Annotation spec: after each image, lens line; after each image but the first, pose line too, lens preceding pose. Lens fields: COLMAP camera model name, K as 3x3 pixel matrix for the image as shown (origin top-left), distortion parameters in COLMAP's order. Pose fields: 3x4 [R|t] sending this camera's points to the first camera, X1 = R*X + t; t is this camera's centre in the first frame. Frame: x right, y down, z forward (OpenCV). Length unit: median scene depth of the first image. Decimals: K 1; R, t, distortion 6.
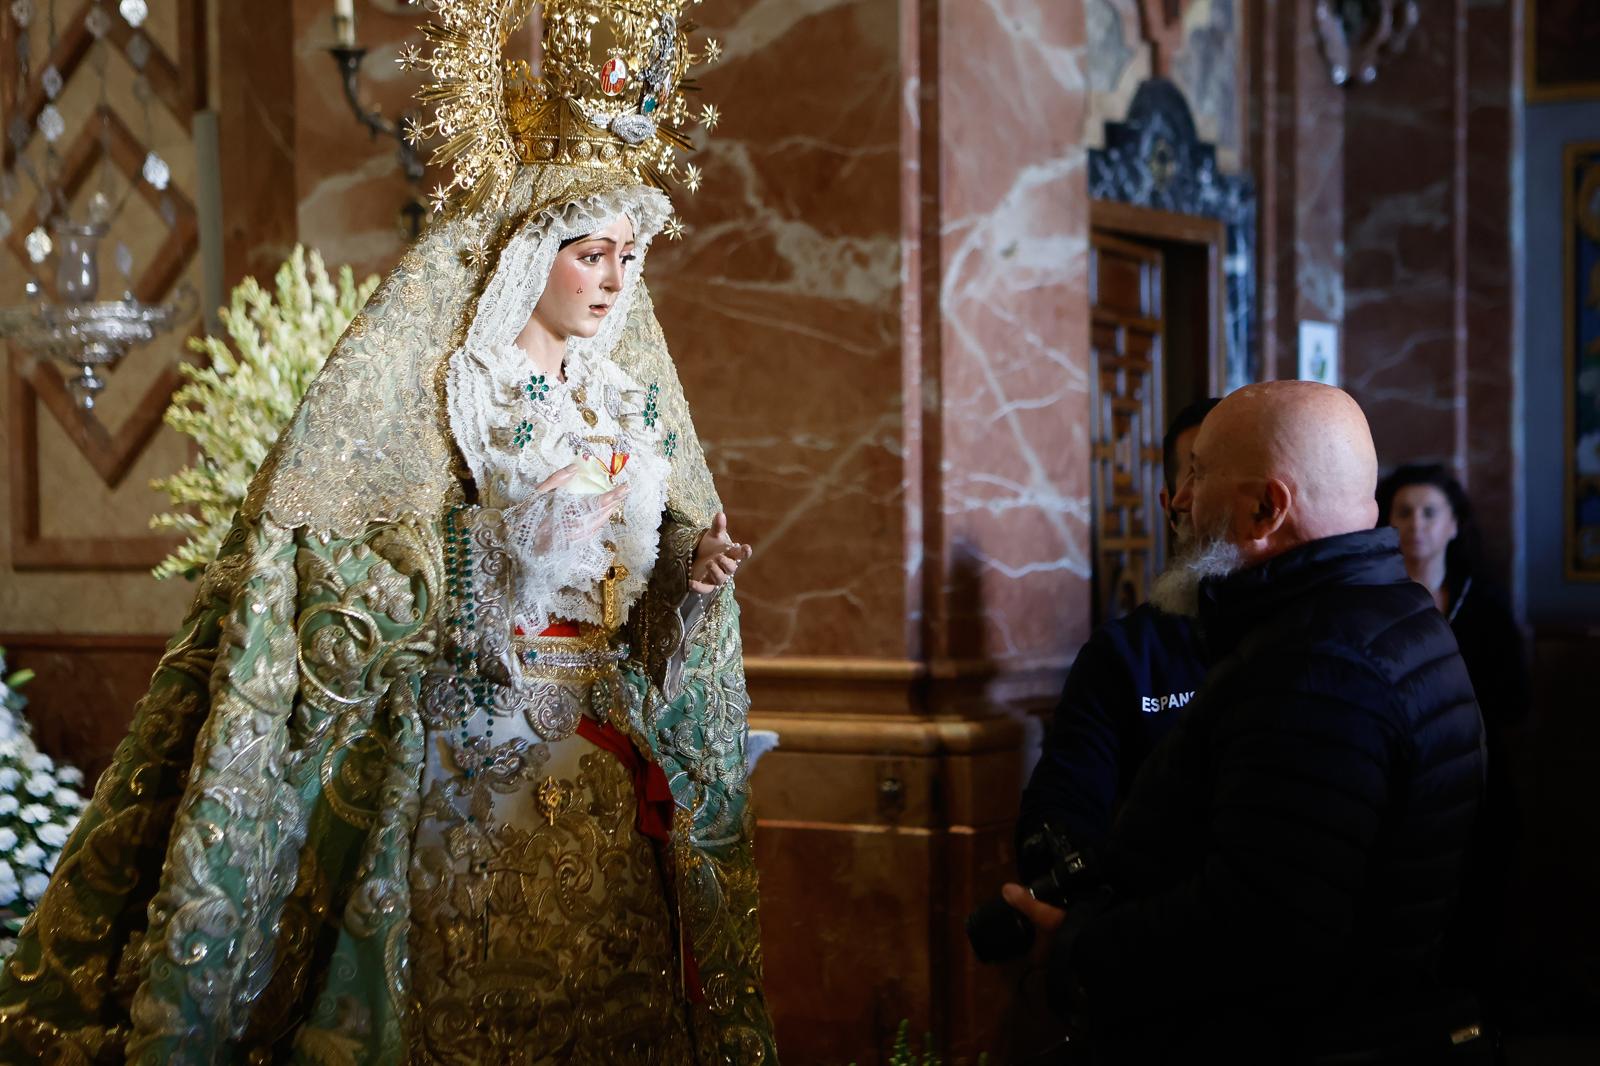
lens RADIAL K [[2982.7, 0, 804.4], [0, 2982.7, 541.9], [0, 0, 1]] dist [0.188898, 0.000000]
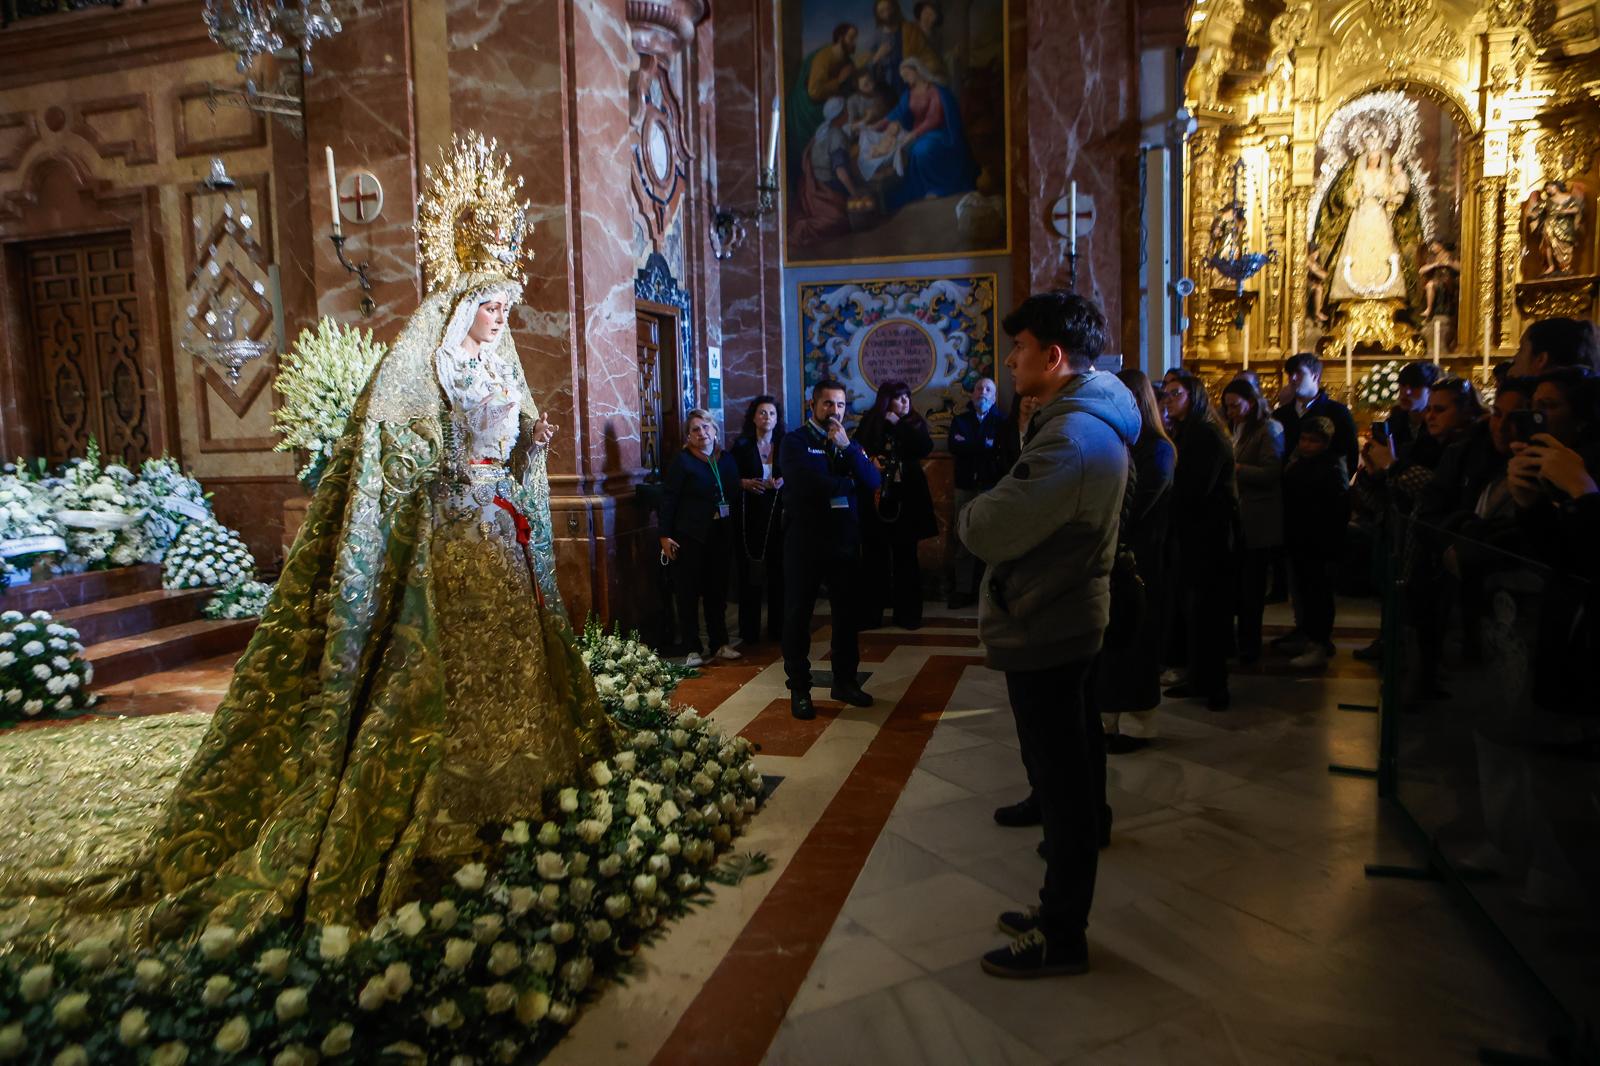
lens RADIAL K [[1086.0, 0, 793.6], [0, 1086.0, 546.0], [0, 0, 1]] dist [-0.105328, 0.064426]
pose [[0.960725, -0.049827, 0.272992, -0.076855], [0.021356, 0.994106, 0.106288, 0.008810], [-0.276679, -0.096283, 0.956127, 0.062412]]
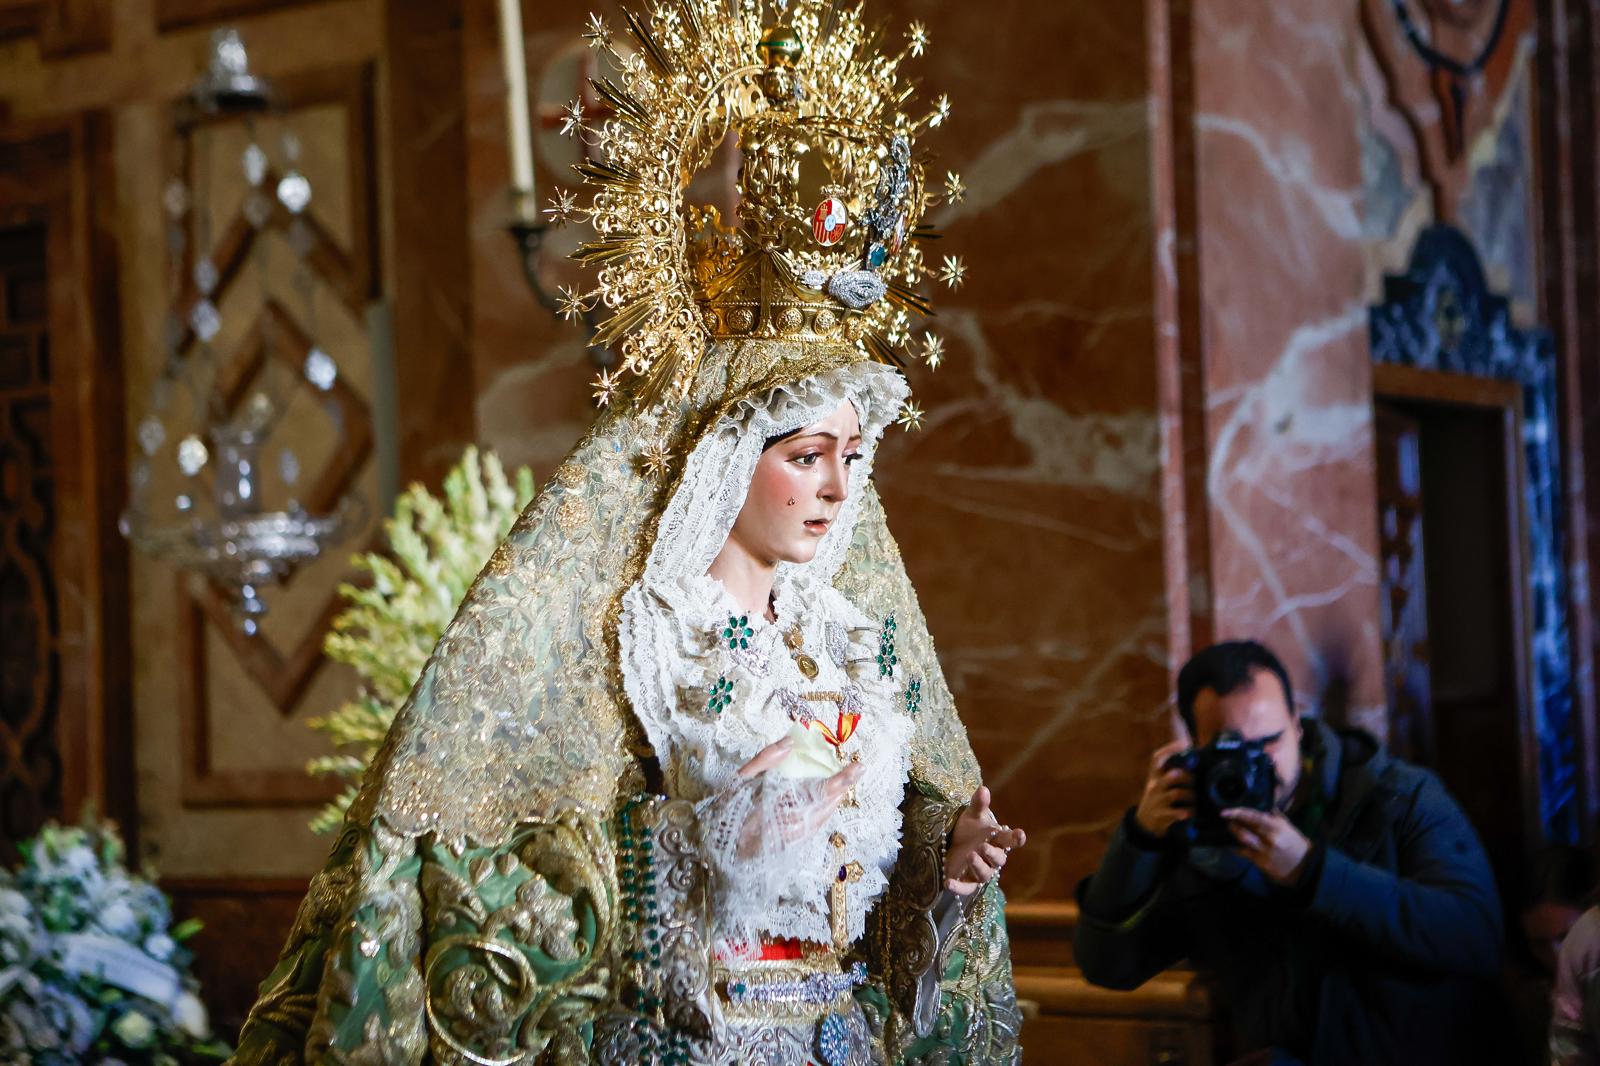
lens RADIAL K [[2982.7, 0, 792.5], [0, 2982.7, 552.7], [0, 0, 1]] dist [0.188898, 0.000000]
pose [[0.996842, -0.028311, -0.074186, -0.017422], [0.024144, 0.998112, -0.056470, -0.026186], [0.075645, 0.054500, 0.995644, 0.226597]]
